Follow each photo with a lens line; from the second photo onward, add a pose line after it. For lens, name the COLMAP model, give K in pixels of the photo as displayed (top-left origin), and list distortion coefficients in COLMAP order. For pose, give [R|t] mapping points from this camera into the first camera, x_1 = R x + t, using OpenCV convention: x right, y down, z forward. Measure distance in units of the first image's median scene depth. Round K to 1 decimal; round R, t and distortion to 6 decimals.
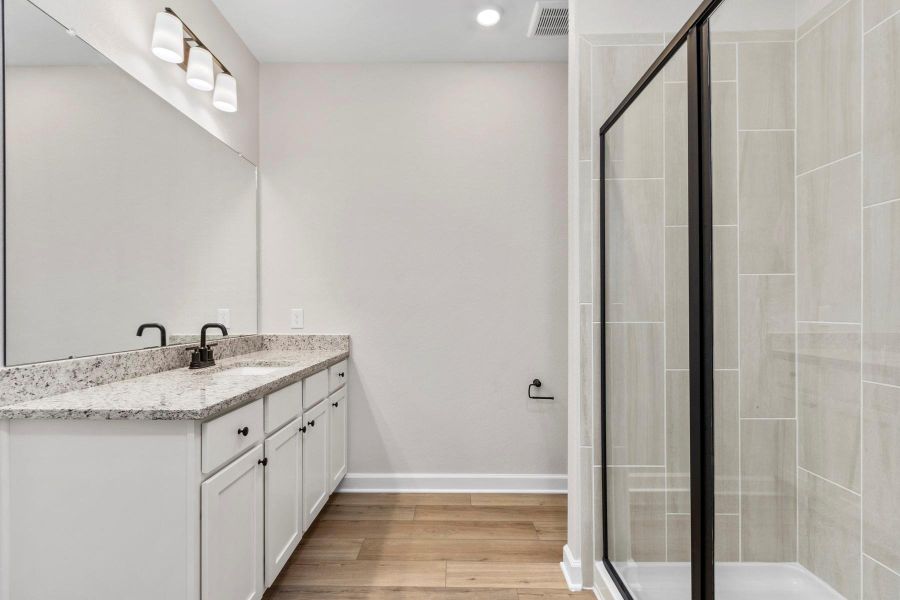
lens RADIAL K [[424.9, 0, 450.0], [0, 424.9, 300.0], [0, 0, 1]] dist [-0.002211, -0.000082]
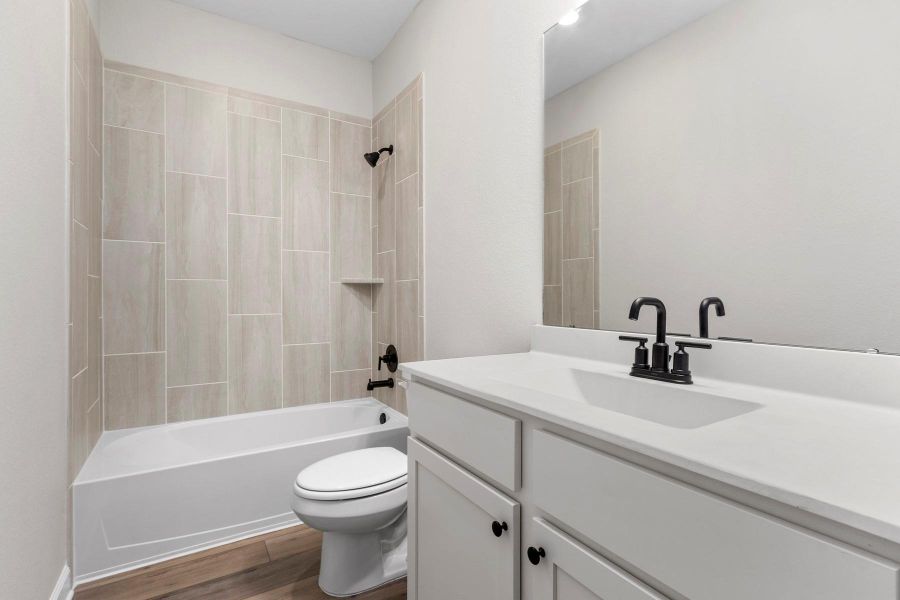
lens RADIAL K [[424.9, 0, 450.0], [0, 424.9, 300.0], [0, 0, 1]] dist [-0.002211, -0.000082]
pose [[-0.844646, -0.004529, -0.535305, -0.046186], [0.013296, 0.999478, -0.029436, 0.069634], [0.535159, -0.031980, -0.844146, 1.363537]]
